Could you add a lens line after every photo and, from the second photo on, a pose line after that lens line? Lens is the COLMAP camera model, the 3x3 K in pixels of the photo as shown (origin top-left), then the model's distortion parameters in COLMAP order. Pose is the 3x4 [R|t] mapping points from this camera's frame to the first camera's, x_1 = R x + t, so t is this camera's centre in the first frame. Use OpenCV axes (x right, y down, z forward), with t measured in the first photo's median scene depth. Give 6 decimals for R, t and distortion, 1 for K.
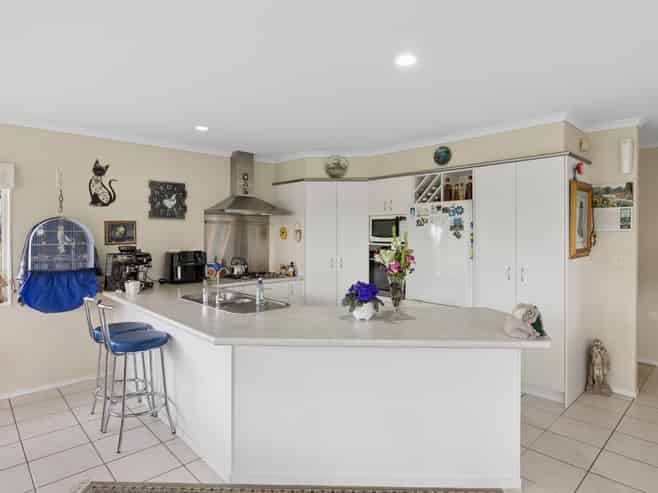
lens RADIAL K [[388.3, 0, 329.0], [0, 388.3, 246.5], [0, 0, 1]] dist [-0.000046, -0.000020]
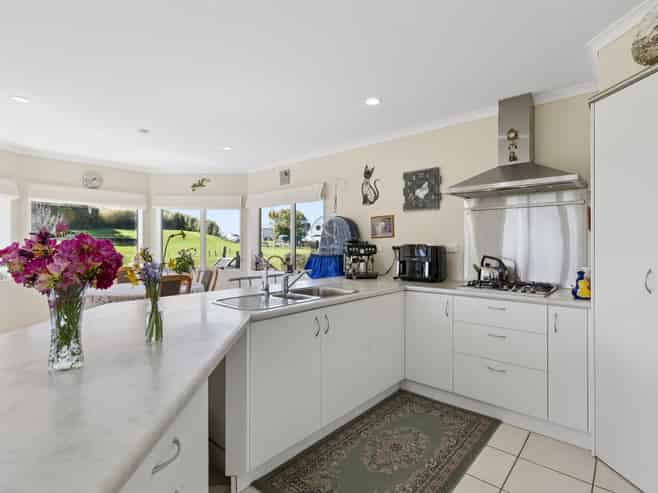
lens RADIAL K [[332.6, 0, 329.0], [0, 332.6, 246.5], [0, 0, 1]] dist [0.000733, 0.000229]
pose [[0.081482, 0.007436, -0.996647, 0.364537], [-0.037228, 0.999297, 0.004412, 0.020284], [0.995979, 0.036744, 0.081702, 0.742690]]
